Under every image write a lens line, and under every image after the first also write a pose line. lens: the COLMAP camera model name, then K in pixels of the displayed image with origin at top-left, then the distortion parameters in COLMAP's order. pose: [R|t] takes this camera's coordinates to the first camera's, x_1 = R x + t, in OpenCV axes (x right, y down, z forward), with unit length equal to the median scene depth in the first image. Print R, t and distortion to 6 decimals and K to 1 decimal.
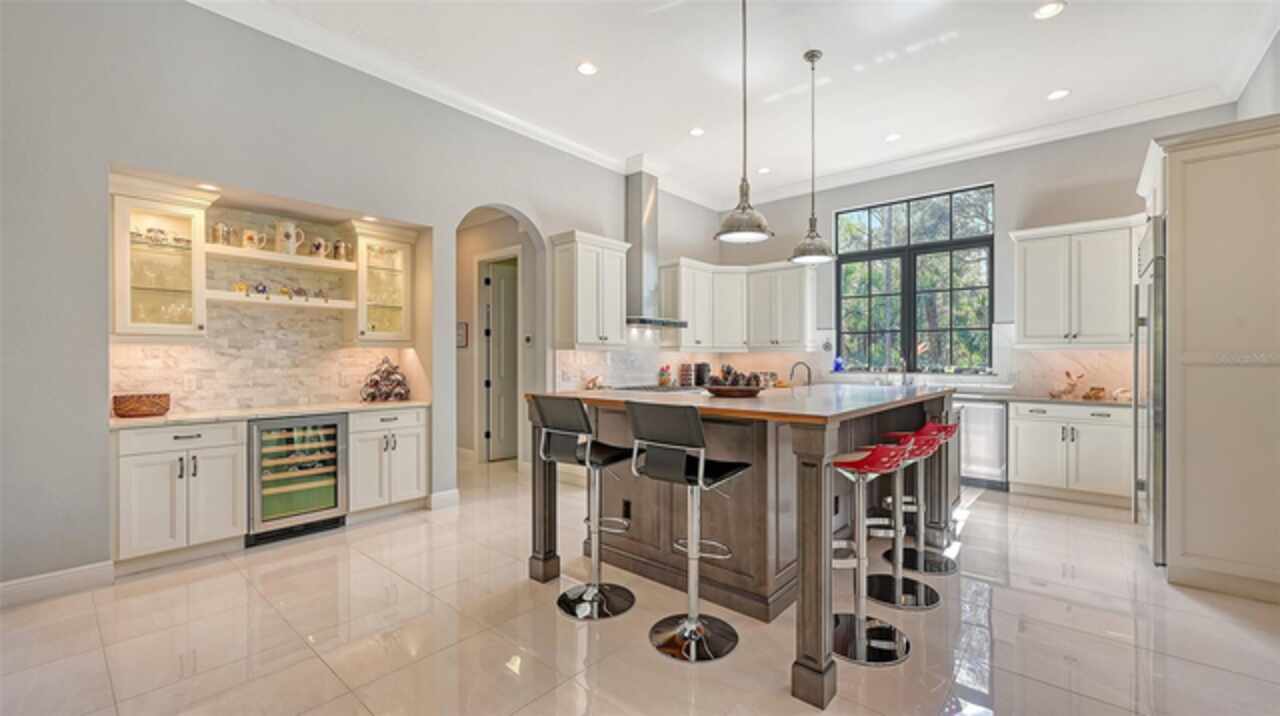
lens RADIAL K [[518.9, 0, 649.6], [0, 518.9, 361.8], [0, 0, 1]] dist [-0.000890, 0.000817]
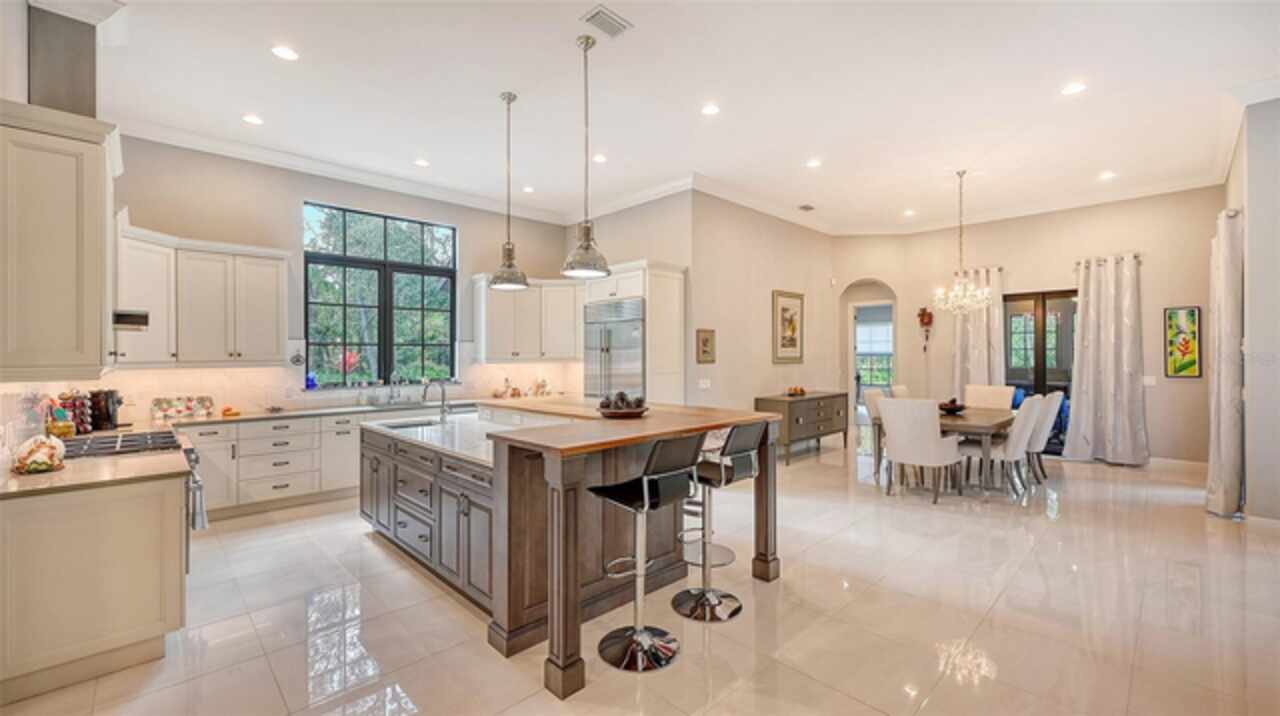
lens RADIAL K [[518.9, 0, 645.2], [0, 518.9, 358.3], [0, 0, 1]] dist [-0.000890, 0.000817]
pose [[0.105439, -0.008533, 0.994389, -0.674379], [0.010561, 0.999916, 0.007461, -0.050649], [-0.994370, 0.009715, 0.105520, 0.564689]]
